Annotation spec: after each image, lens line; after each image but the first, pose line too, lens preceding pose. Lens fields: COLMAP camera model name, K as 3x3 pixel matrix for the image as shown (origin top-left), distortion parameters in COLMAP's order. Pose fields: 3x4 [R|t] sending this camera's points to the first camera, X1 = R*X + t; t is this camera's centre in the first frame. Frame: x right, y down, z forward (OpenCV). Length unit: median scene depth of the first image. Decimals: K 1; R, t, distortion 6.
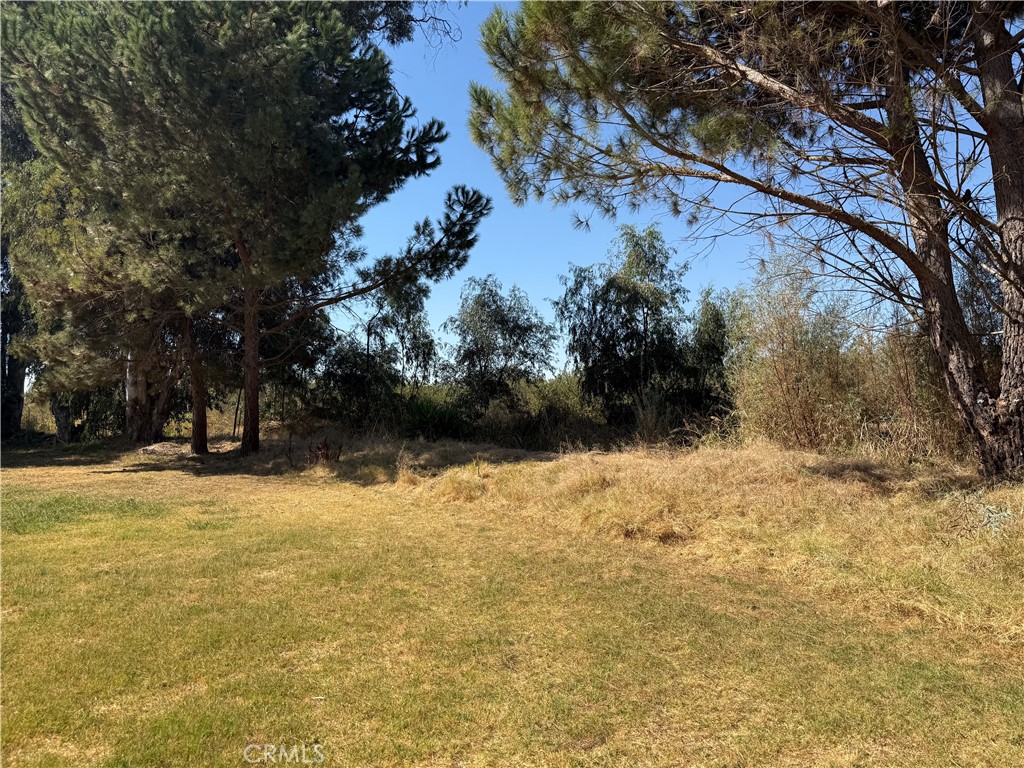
lens RADIAL K [[601.1, 0, 512.0], [0, 601.1, 384.0], [0, 0, 1]] dist [0.000605, -0.000276]
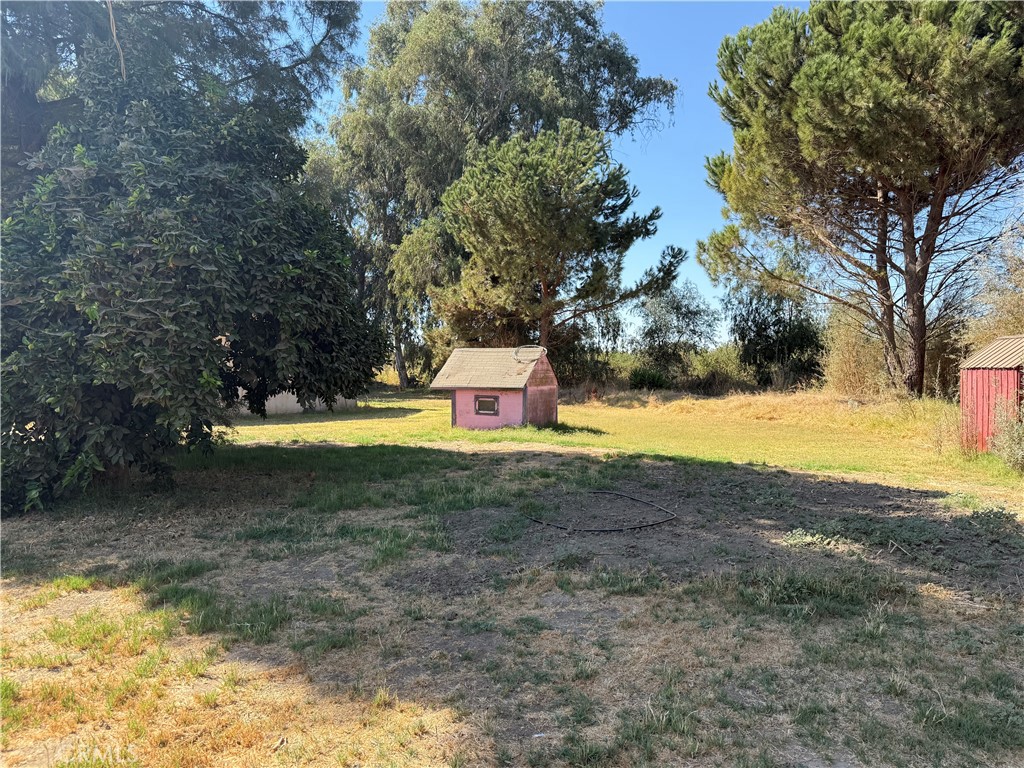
lens RADIAL K [[601.1, 0, 512.0], [0, 601.1, 384.0], [0, 0, 1]] dist [0.000605, -0.000276]
pose [[0.970594, 0.021707, -0.239743, -0.061354], [-0.006857, 0.998015, 0.062604, -0.020038], [0.240626, -0.059120, 0.968816, -0.486846]]
